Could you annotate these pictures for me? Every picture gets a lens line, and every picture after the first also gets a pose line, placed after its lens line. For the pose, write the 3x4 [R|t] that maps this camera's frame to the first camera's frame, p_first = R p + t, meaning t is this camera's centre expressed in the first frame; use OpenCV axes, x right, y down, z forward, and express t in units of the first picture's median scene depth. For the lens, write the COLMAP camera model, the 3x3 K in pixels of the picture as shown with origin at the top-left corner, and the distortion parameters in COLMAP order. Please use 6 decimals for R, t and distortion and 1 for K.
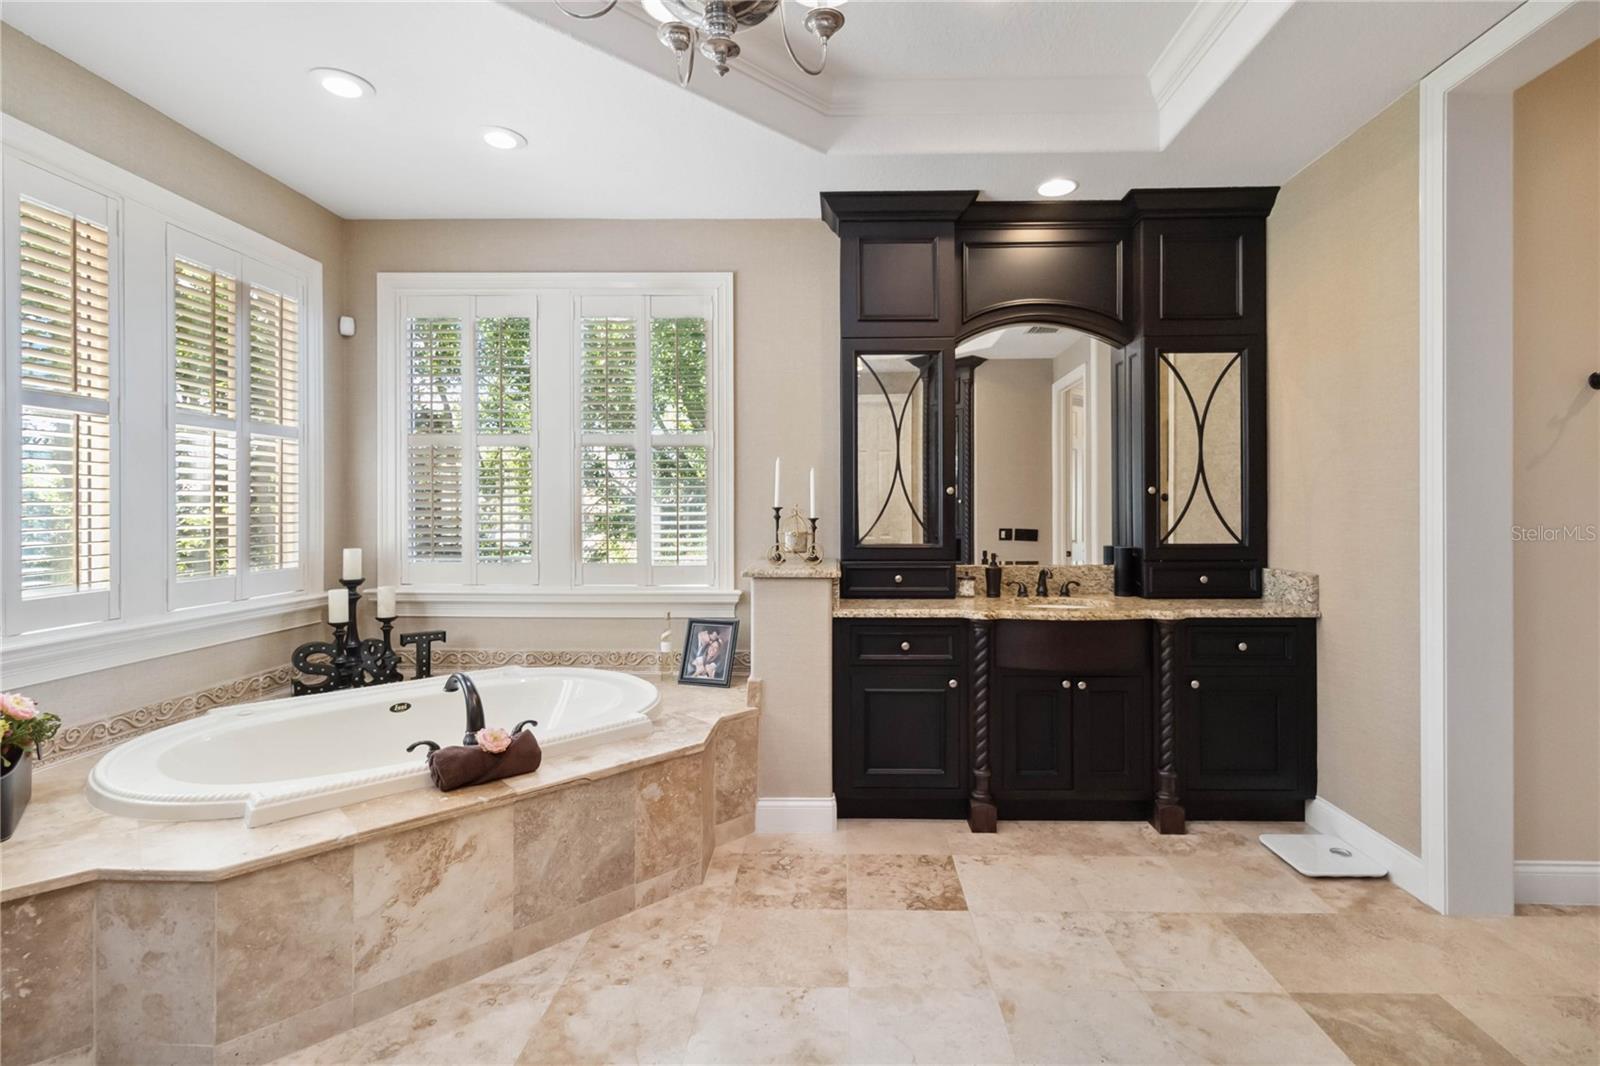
lens RADIAL K [[748.3, 0, 806.6], [0, 748.3, 509.7], [0, 0, 1]] dist [0.000046, 0.000935]
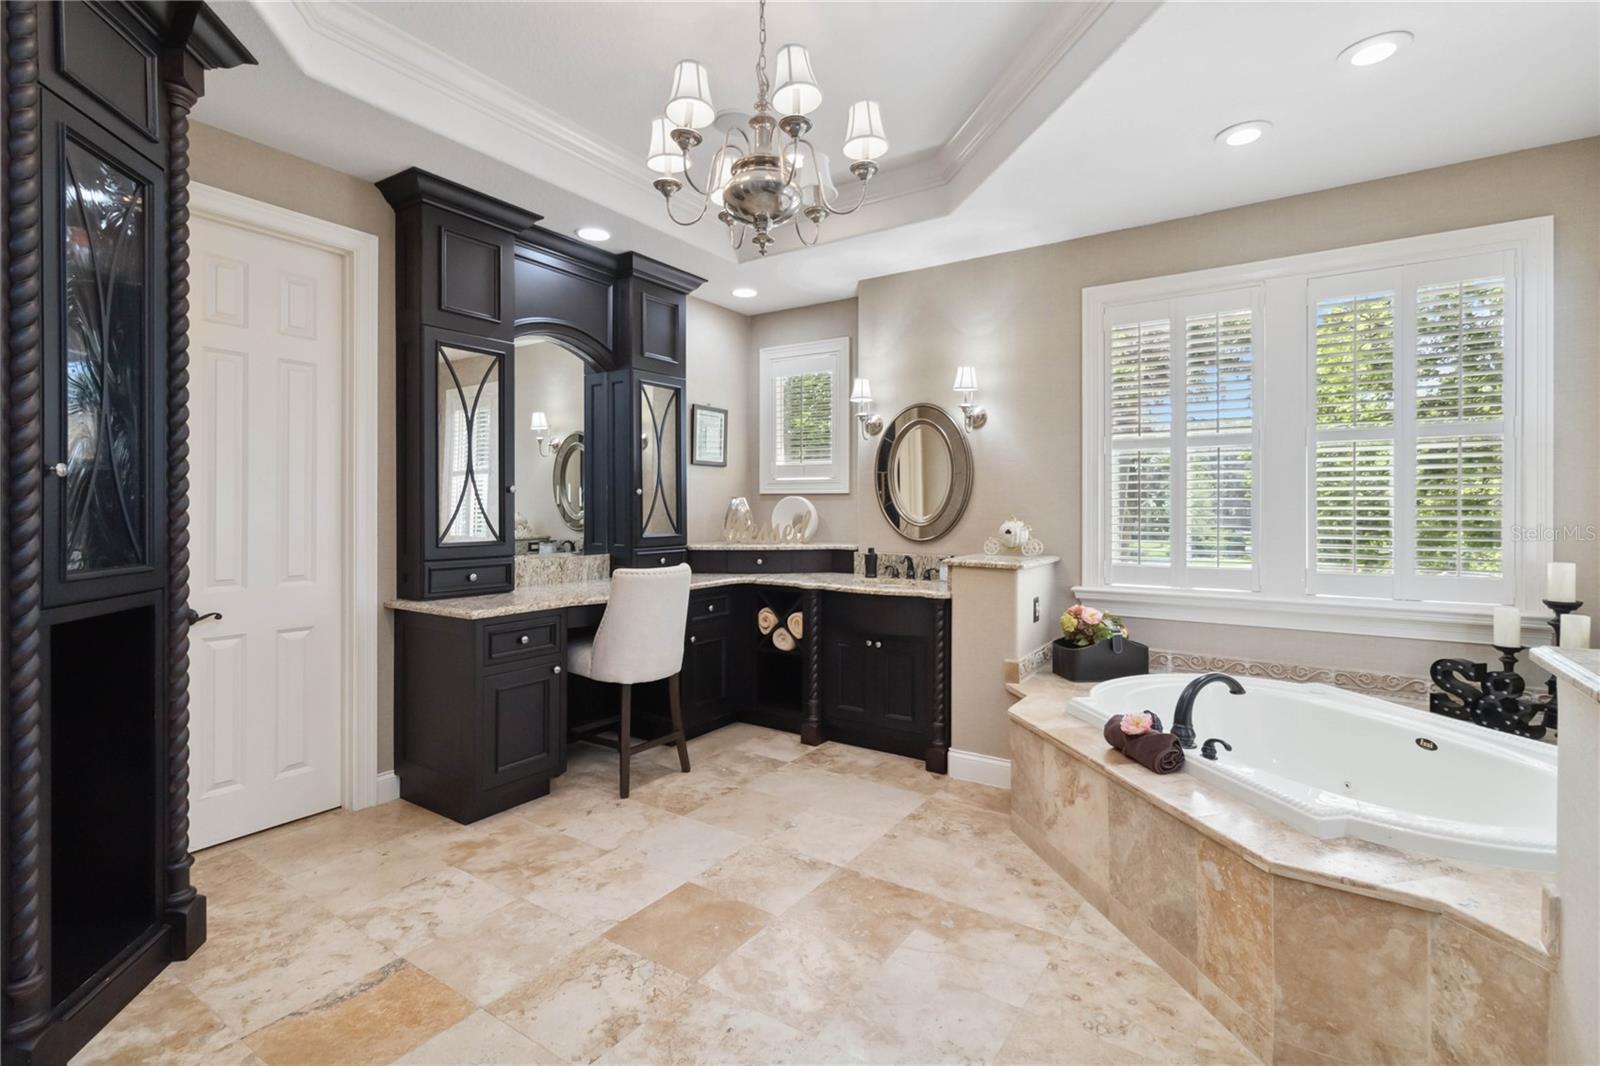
lens RADIAL K [[748.3, 0, 806.6], [0, 748.3, 509.7], [0, 0, 1]] dist [0.000046, 0.000935]
pose [[-0.524161, 0.003140, -0.851613, 0.749907], [-0.003517, 0.999977, 0.005852, -0.007950], [0.851612, 0.006063, -0.524138, 1.146066]]
